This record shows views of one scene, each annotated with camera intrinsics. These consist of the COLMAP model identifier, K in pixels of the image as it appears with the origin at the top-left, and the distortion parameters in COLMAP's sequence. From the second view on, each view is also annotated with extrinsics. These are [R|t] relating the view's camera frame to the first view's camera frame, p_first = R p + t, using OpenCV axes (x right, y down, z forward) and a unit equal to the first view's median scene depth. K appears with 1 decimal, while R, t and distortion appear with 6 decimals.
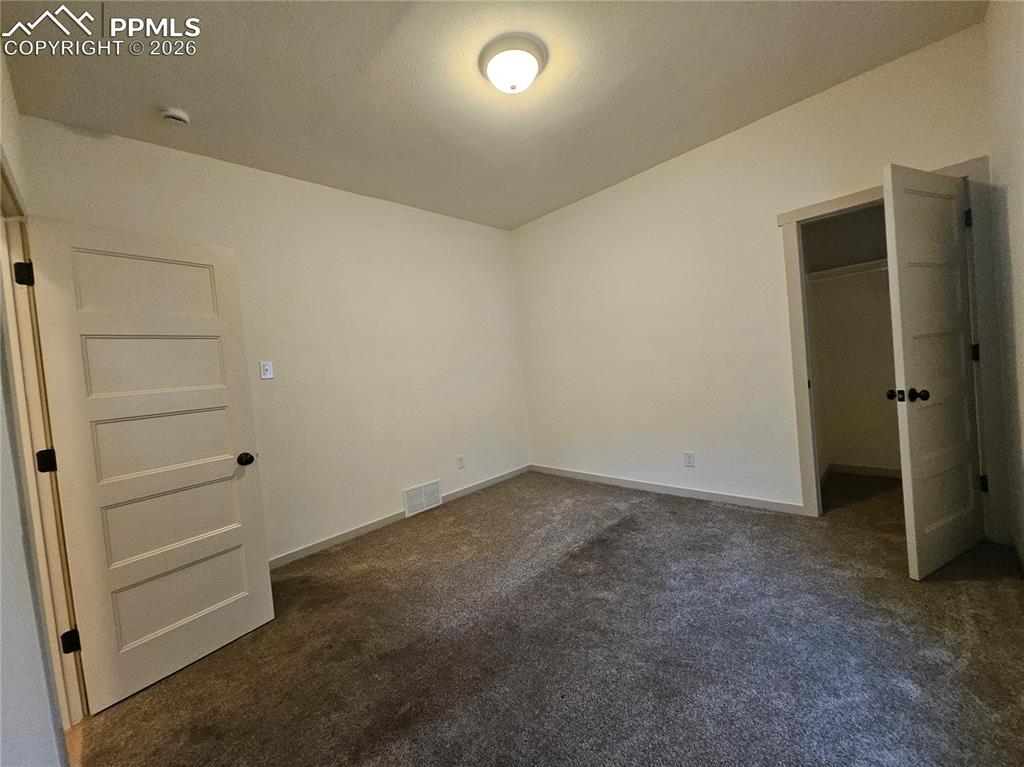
lens RADIAL K [[404.5, 0, 517.8], [0, 404.5, 378.6], [0, 0, 1]] dist [0.009973, -0.000777]
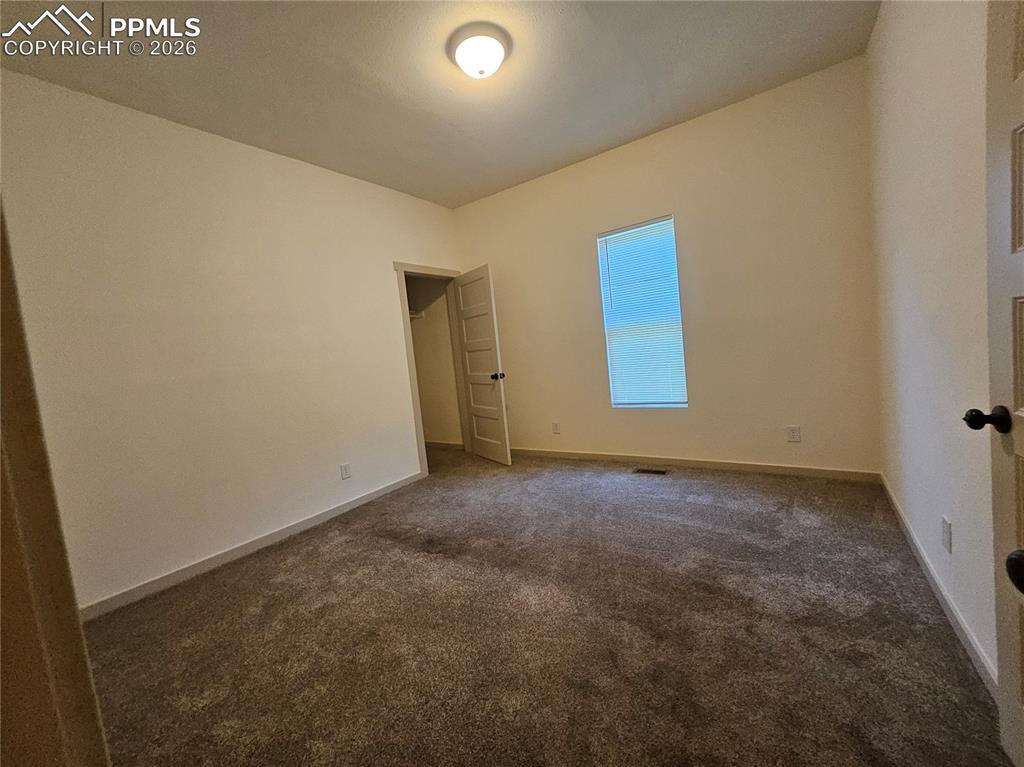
lens RADIAL K [[404.5, 0, 518.1], [0, 404.5, 382.0], [0, 0, 1]] dist [0.009973, -0.000777]
pose [[-0.162763, 0.026204, 0.986317, -0.757691], [0.151873, 0.988399, -0.001197, 0.061164], [-0.974907, 0.149600, -0.164855, 0.880852]]
